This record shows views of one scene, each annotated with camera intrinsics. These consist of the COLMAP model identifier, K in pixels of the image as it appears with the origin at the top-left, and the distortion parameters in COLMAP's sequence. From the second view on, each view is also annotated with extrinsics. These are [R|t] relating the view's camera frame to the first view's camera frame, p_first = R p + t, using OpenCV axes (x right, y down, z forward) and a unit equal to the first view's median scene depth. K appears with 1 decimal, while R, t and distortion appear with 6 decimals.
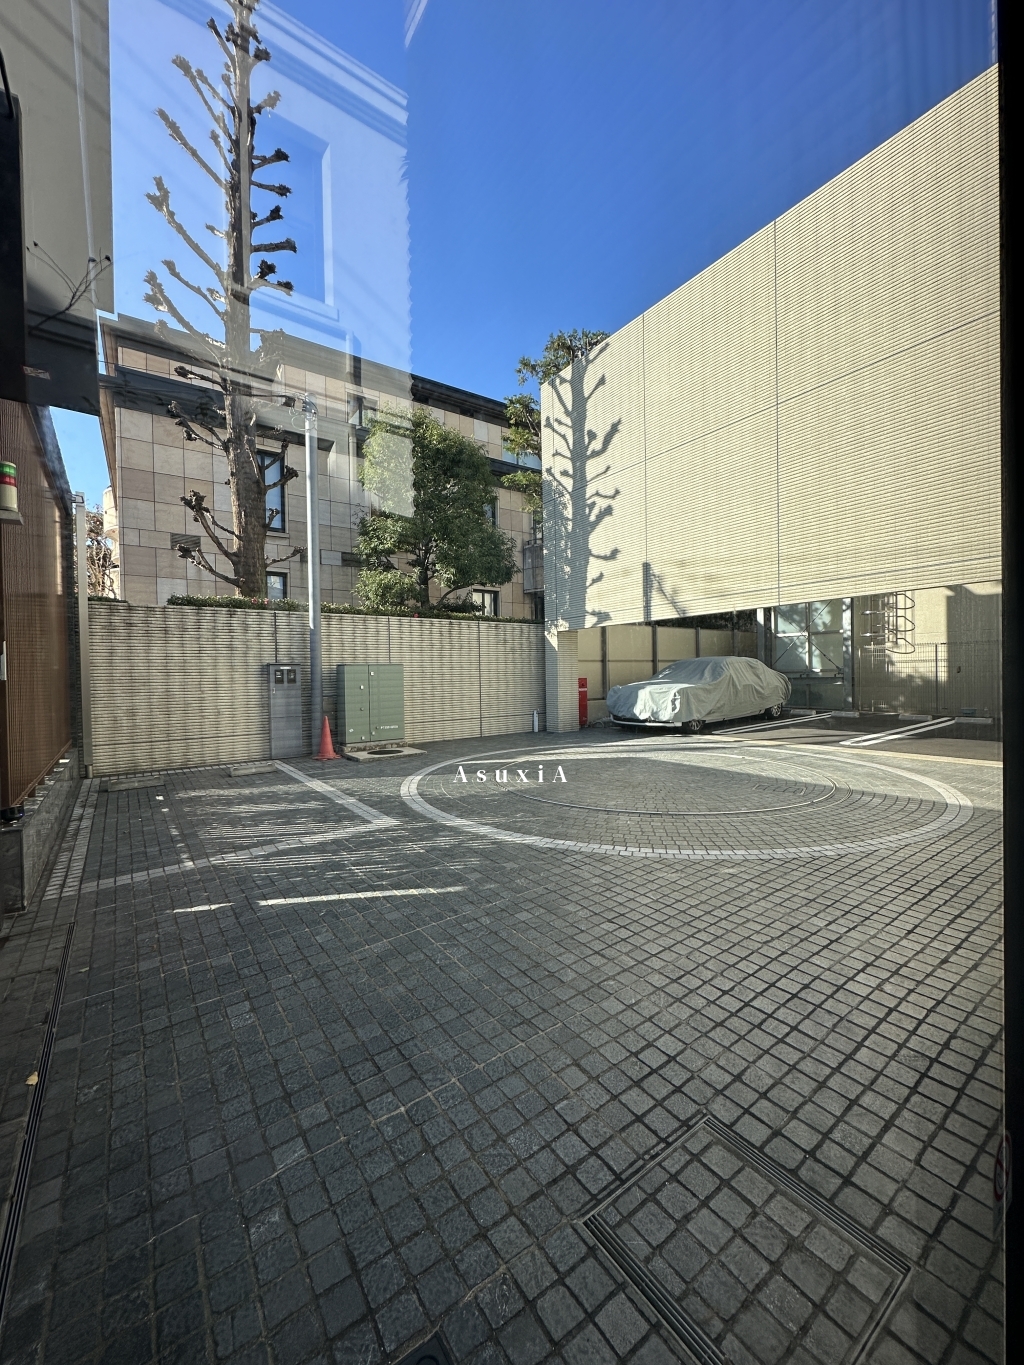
lens RADIAL K [[541.7, 0, 506.0], [0, 541.7, 681.3], [0, 0, 1]] dist [-0.001355, -0.000218]
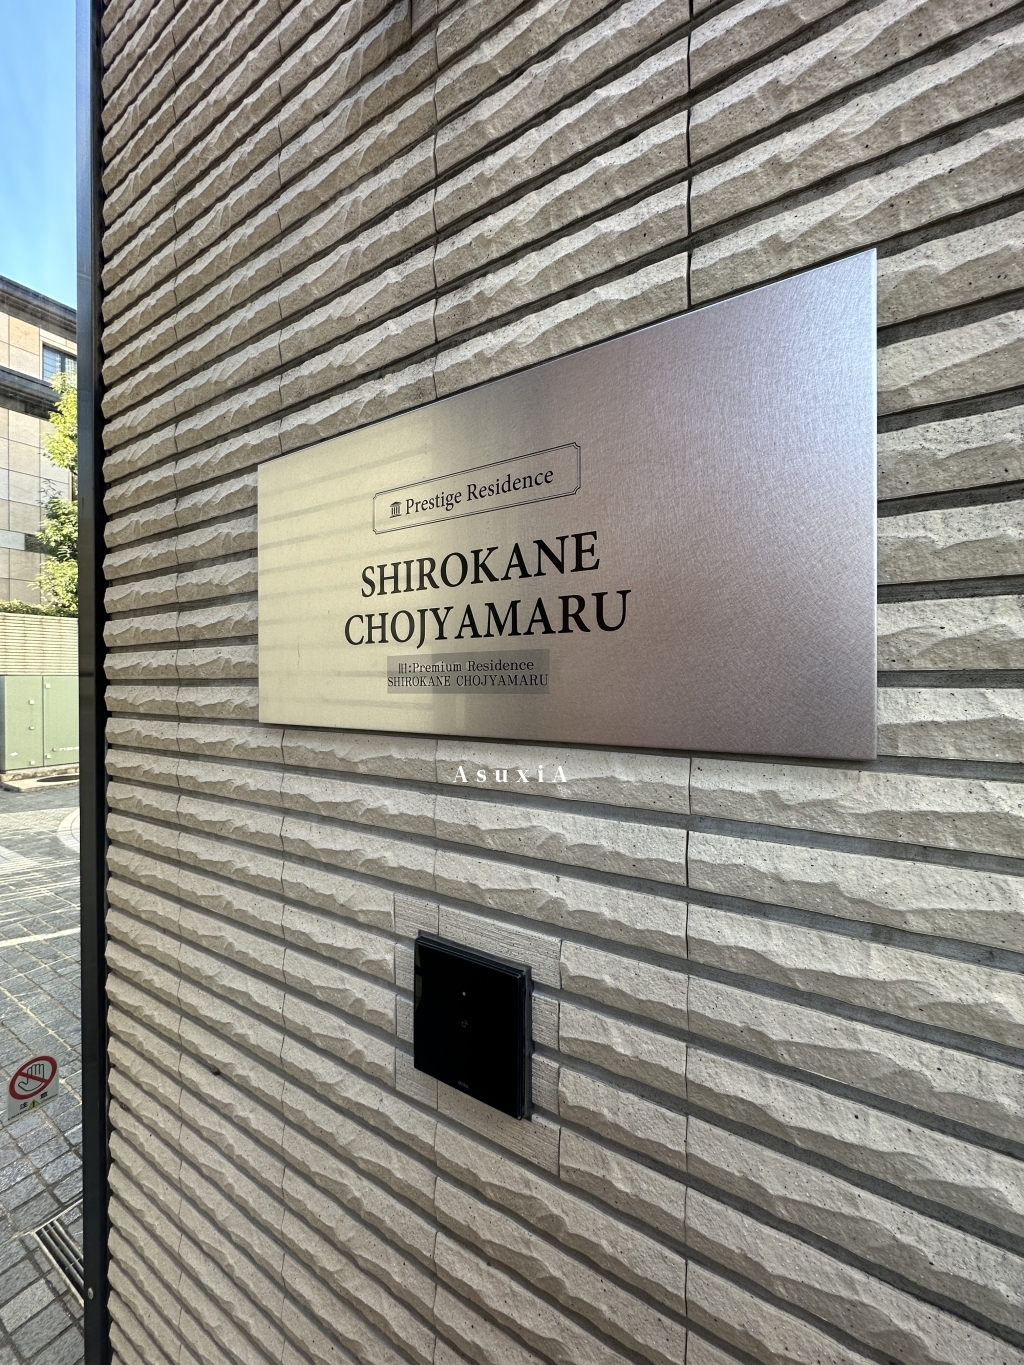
lens RADIAL K [[541.7, 0, 512.5], [0, 541.7, 685.7], [0, 0, 1]] dist [-0.001355, -0.000218]
pose [[0.921639, 0.012712, 0.387840, 0.123855], [-0.010532, 0.999915, -0.007748, -0.020695], [-0.387906, 0.003056, 0.921694, -0.078804]]
